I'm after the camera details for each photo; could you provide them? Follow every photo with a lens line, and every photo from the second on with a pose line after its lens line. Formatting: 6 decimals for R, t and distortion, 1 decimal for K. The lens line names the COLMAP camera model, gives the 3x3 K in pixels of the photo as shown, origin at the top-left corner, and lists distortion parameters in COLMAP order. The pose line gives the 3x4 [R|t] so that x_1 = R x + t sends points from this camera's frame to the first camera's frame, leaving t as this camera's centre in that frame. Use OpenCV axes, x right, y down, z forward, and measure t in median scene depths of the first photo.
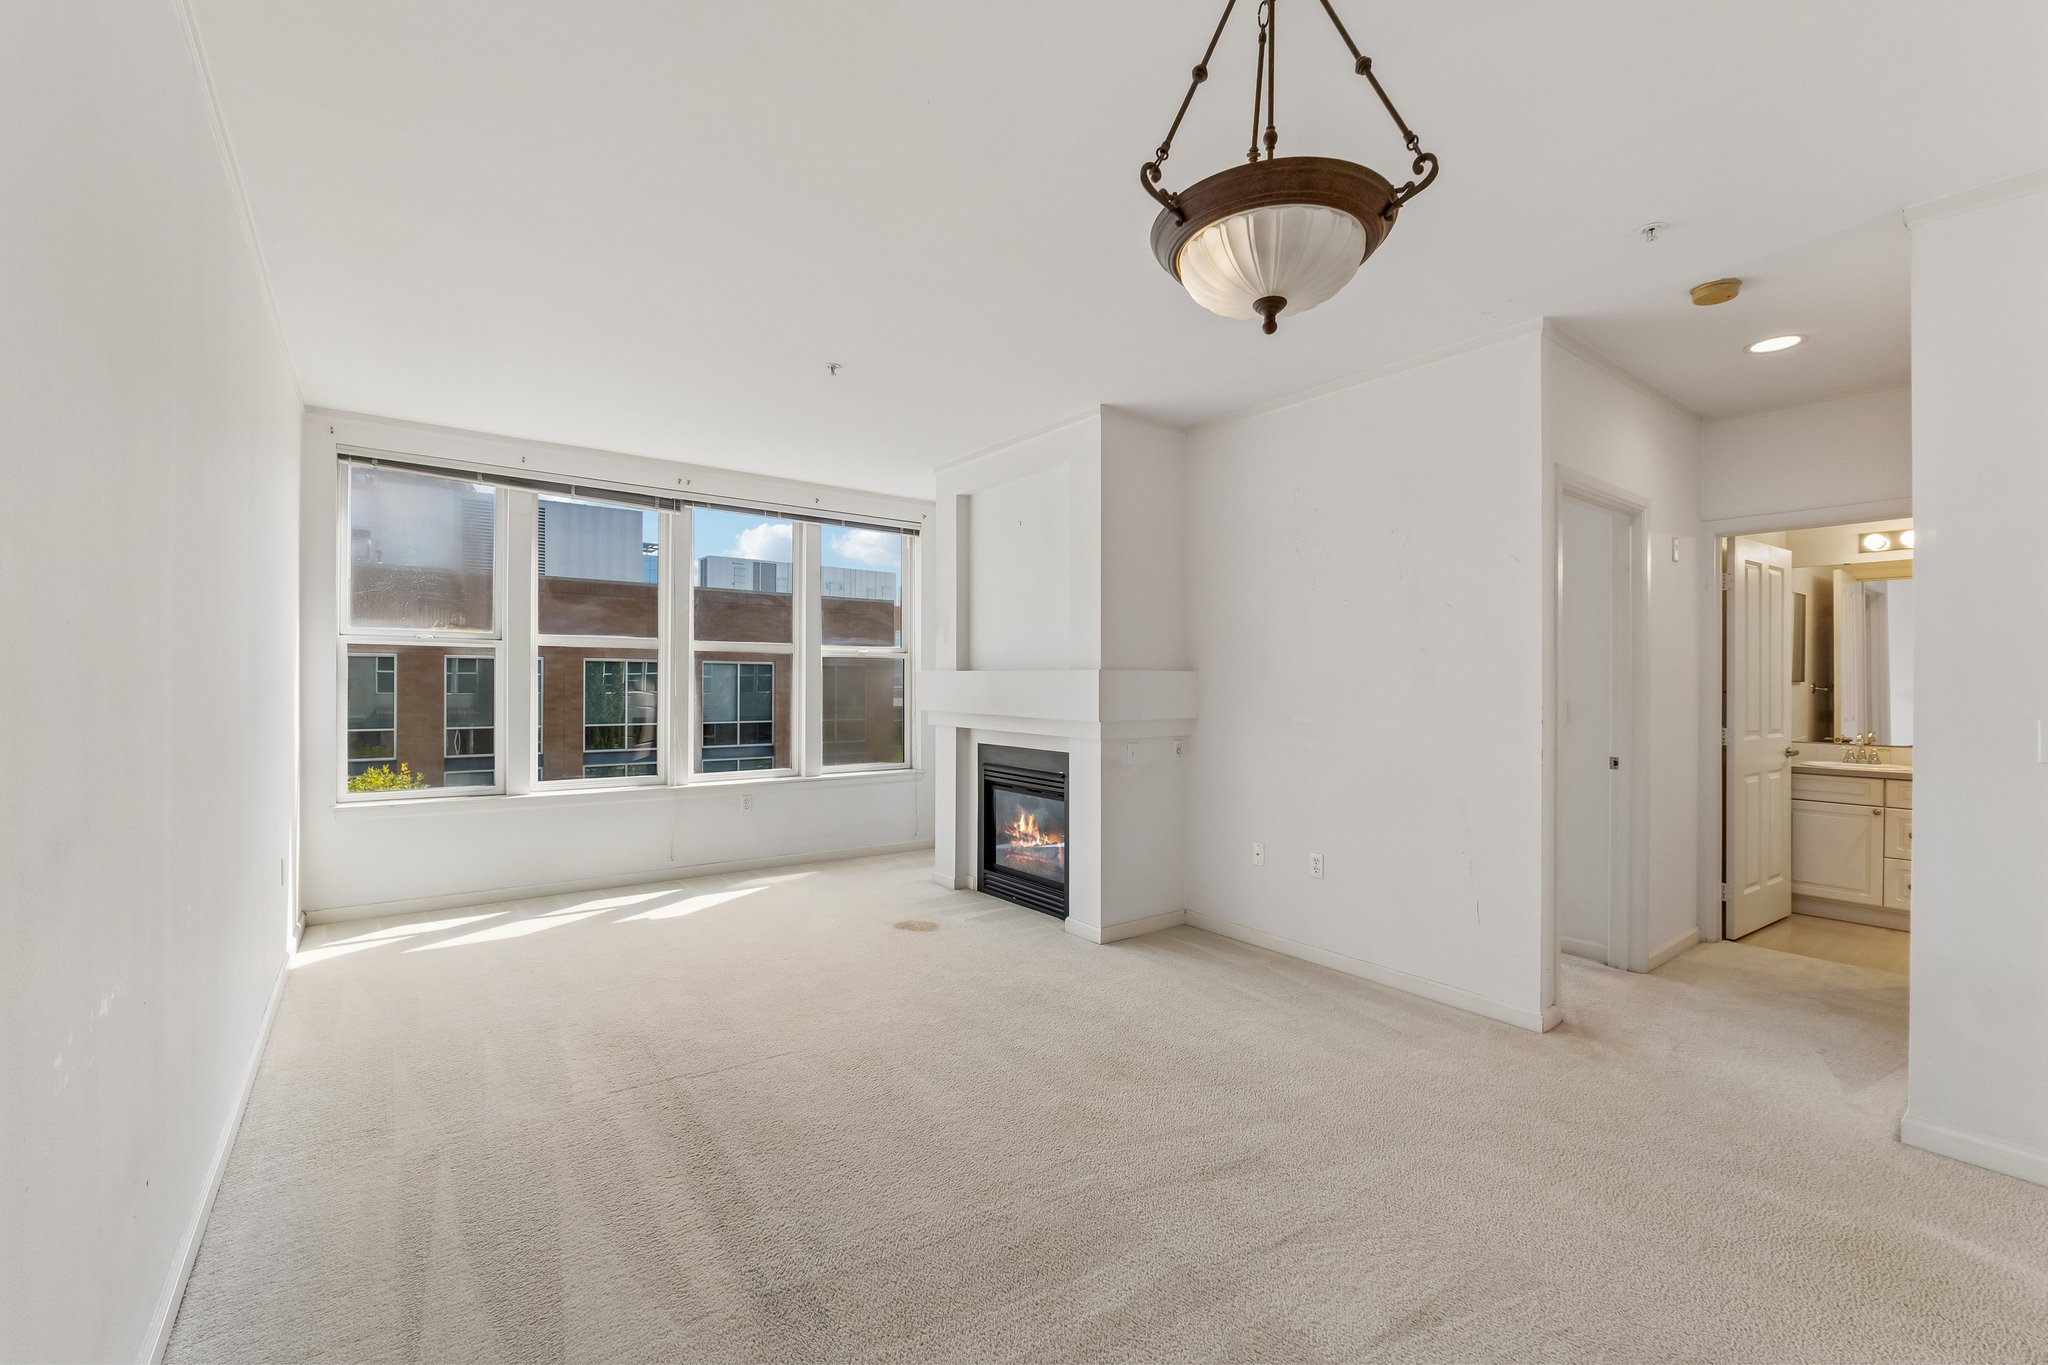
lens RADIAL K [[856.2, 0, 1056.1], [0, 856.2, 685.1], [0, 0, 1]] dist [-0.002799, 0.000062]
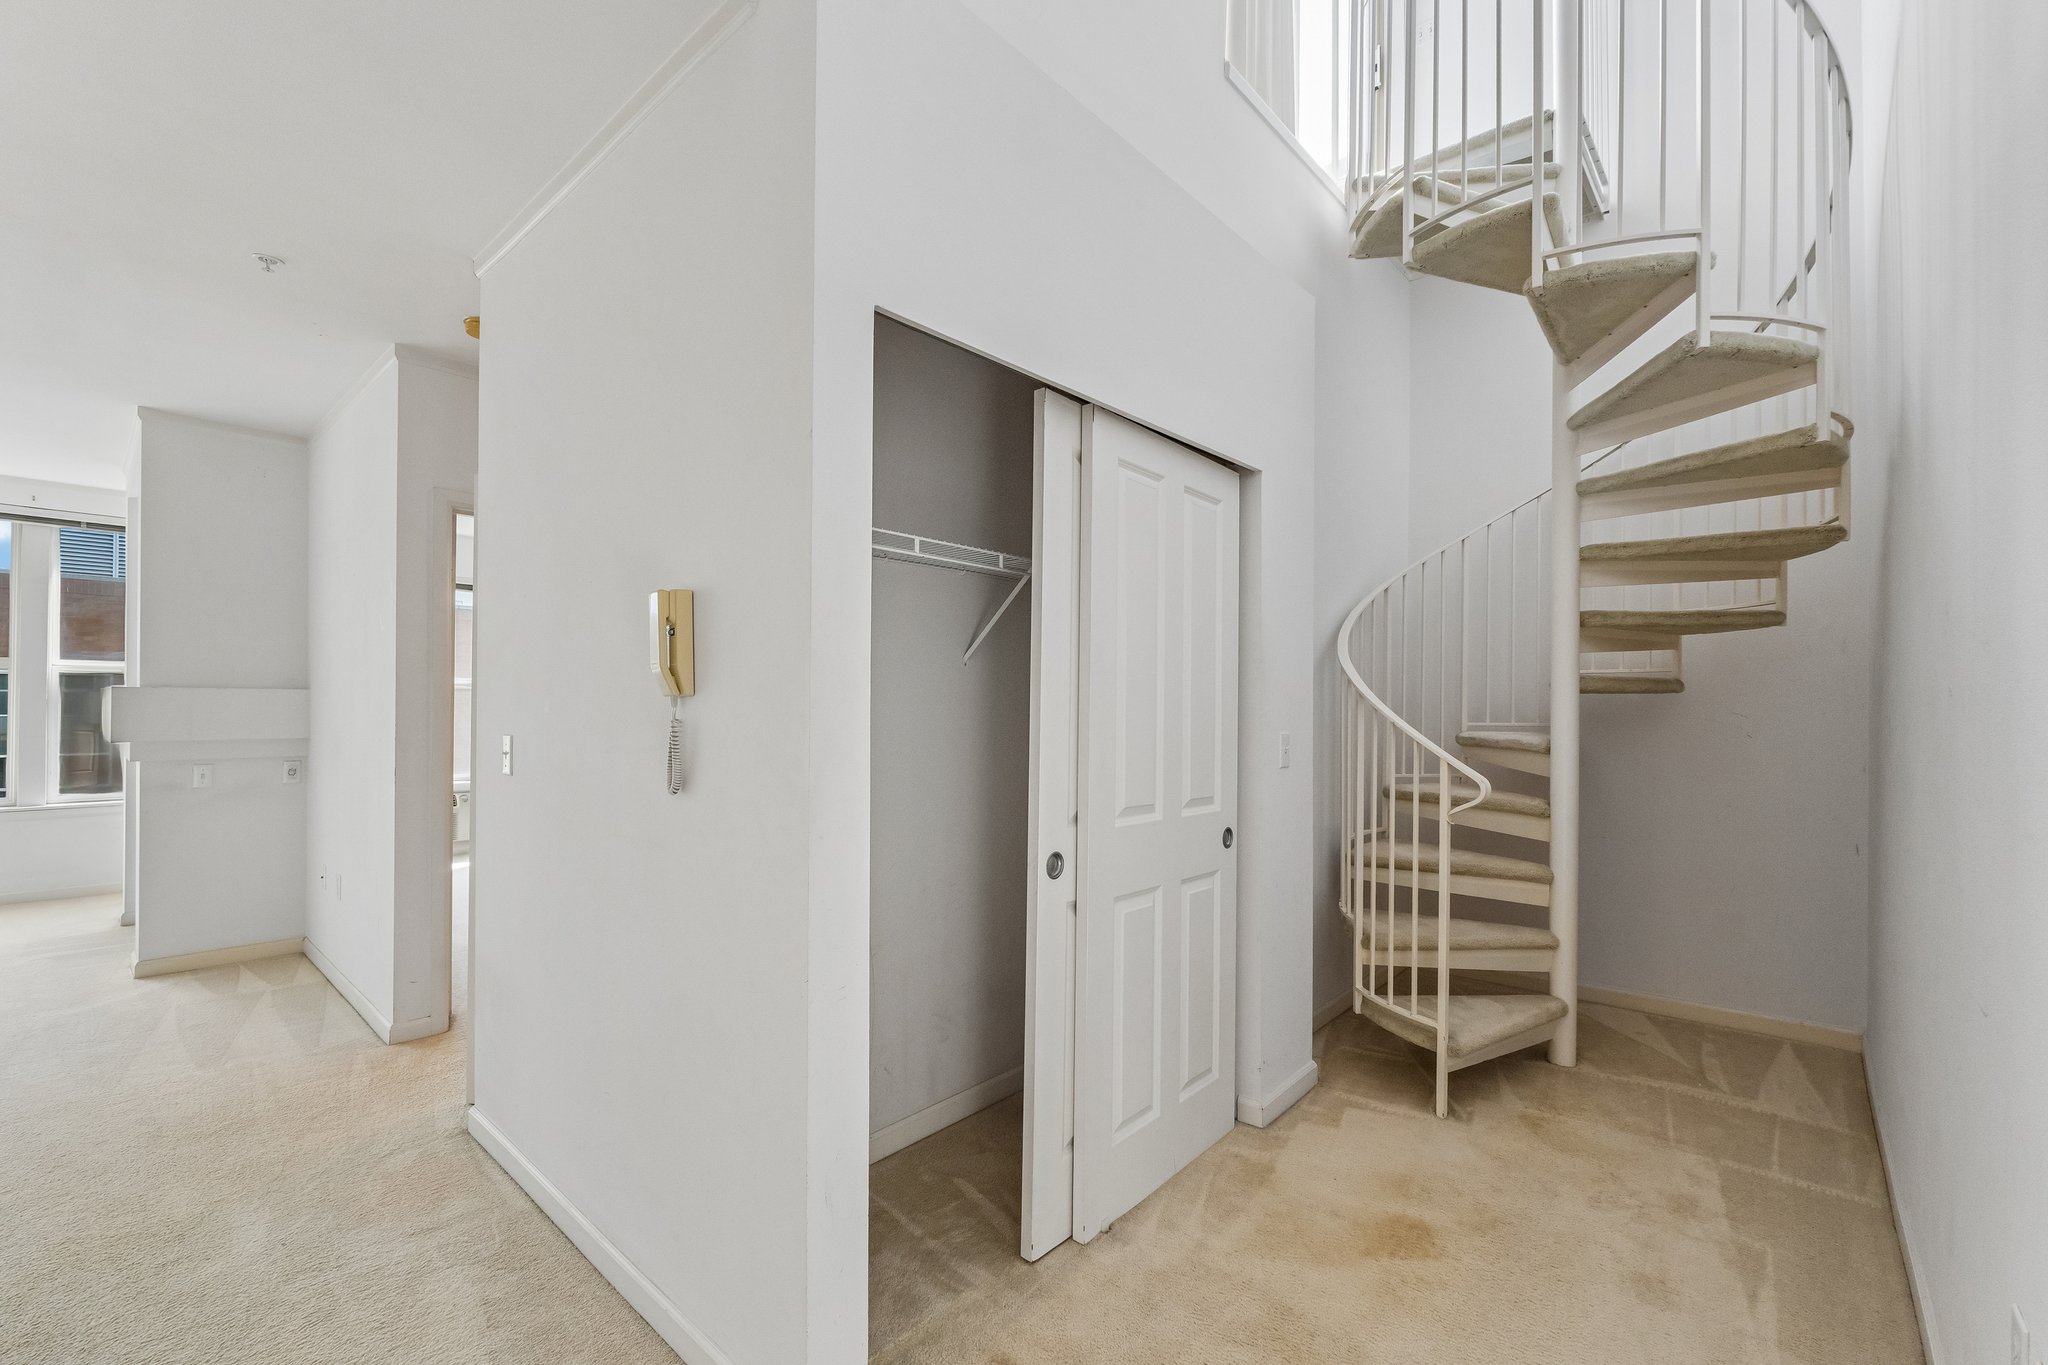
lens RADIAL K [[863.4, 0, 1031.6], [0, 863.4, 698.5], [0, 0, 1]] dist [-0.001749, -0.000193]
pose [[0.982775, 0.002697, 0.184788, 0.732266], [-0.000661, 0.999938, -0.011077, 0.003918], [-0.184806, 0.010764, 0.982716, -0.099500]]
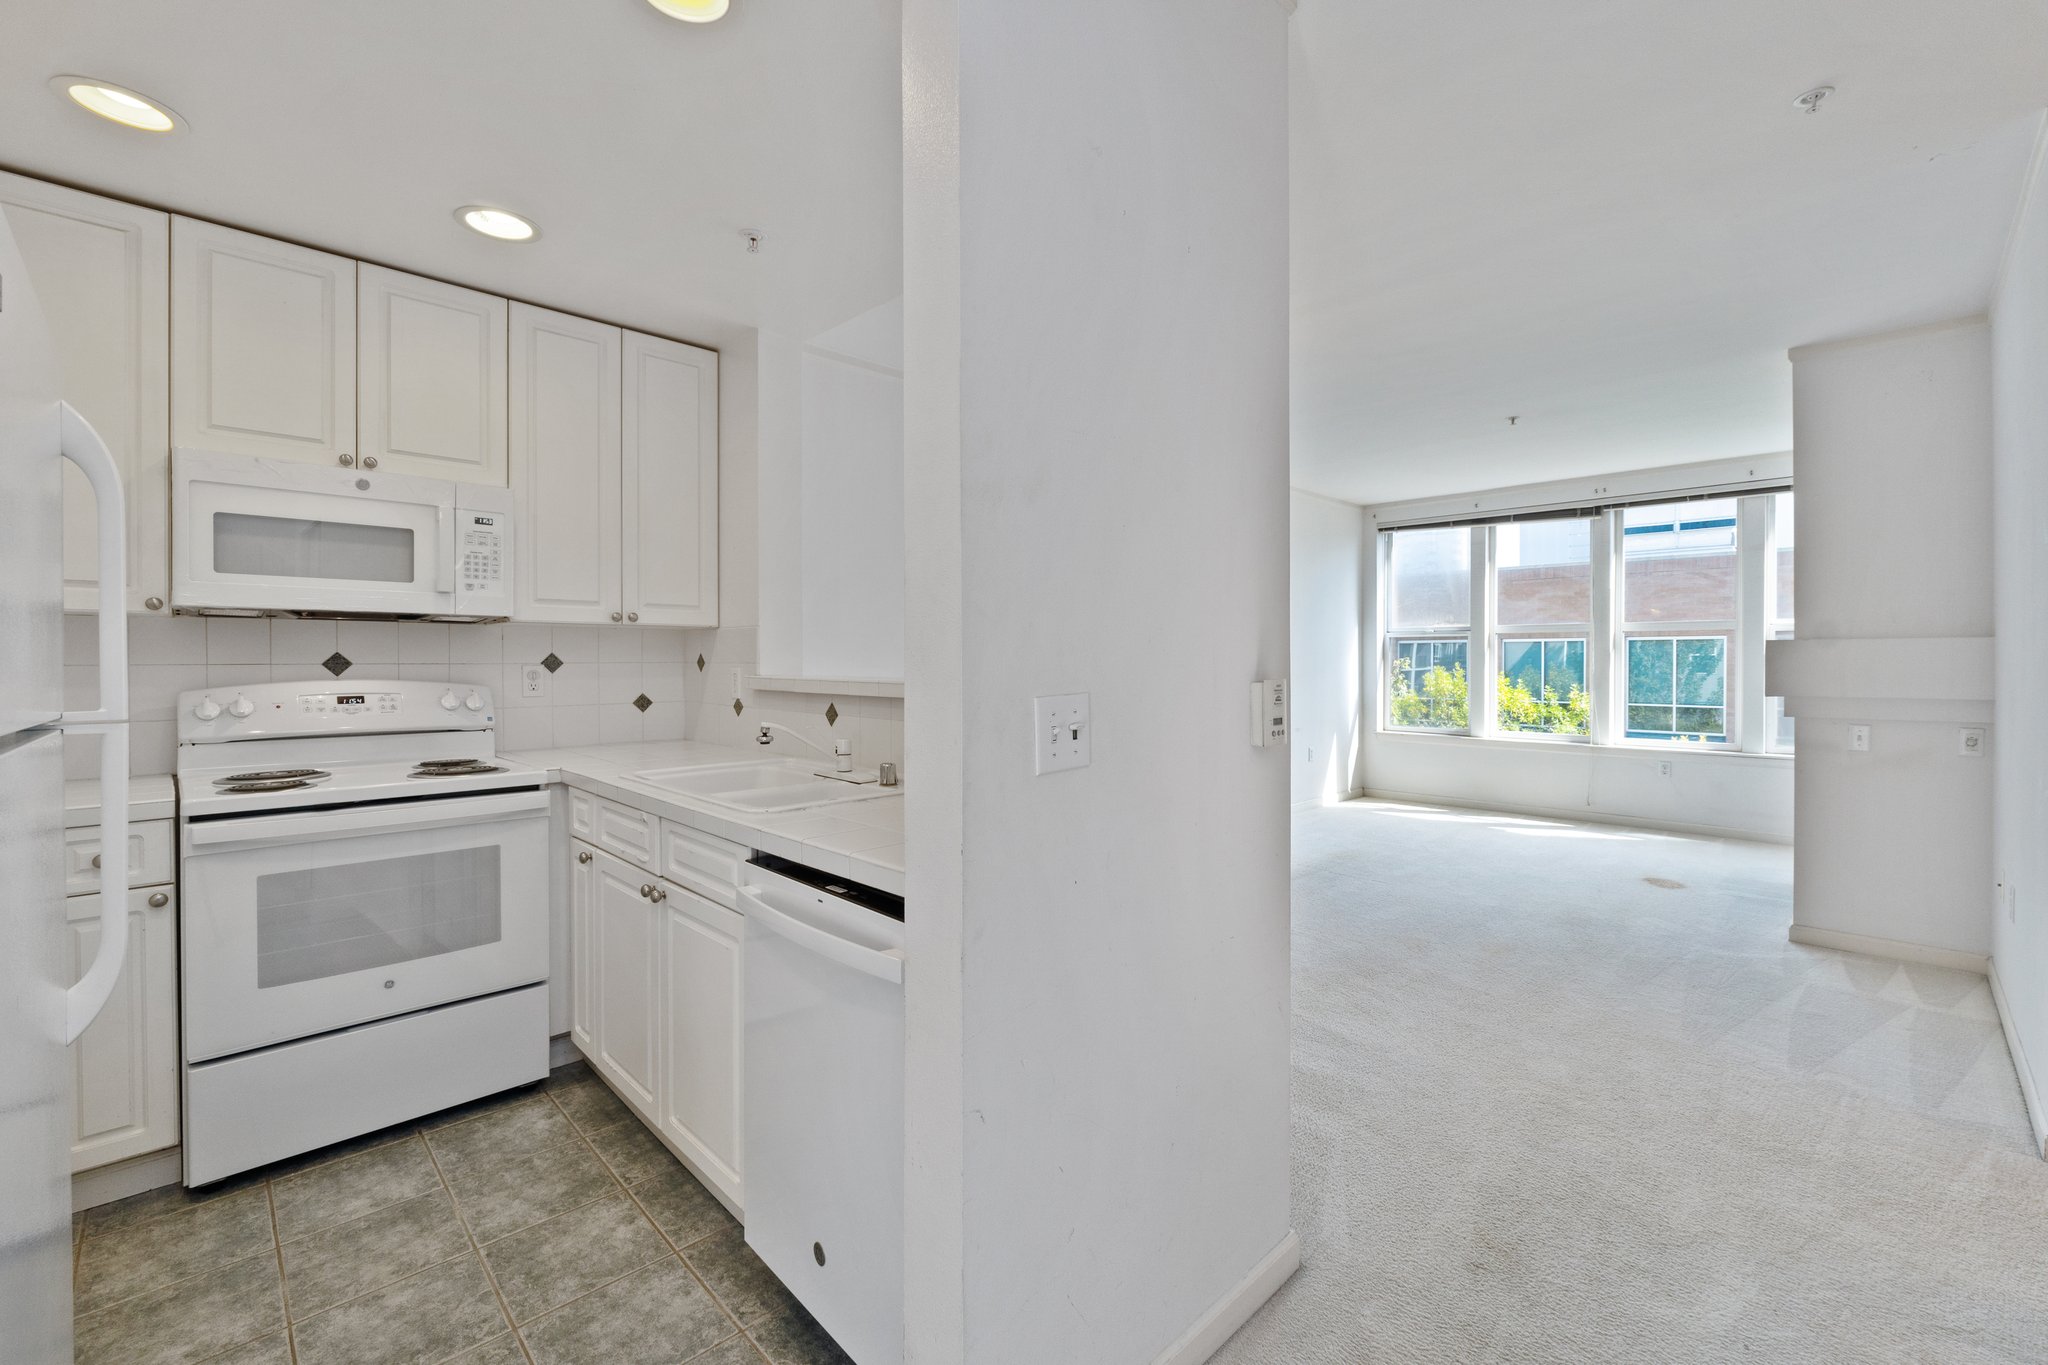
lens RADIAL K [[852.1, 0, 1031.9], [0, 852.1, 668.5], [0, 0, 1]] dist [-0.008387, -0.000097]
pose [[0.126022, 0.002964, -0.992023, 0.731792], [-0.002042, 0.999994, 0.002728, 0.010079], [0.992025, 0.001682, 0.126028, 0.073313]]
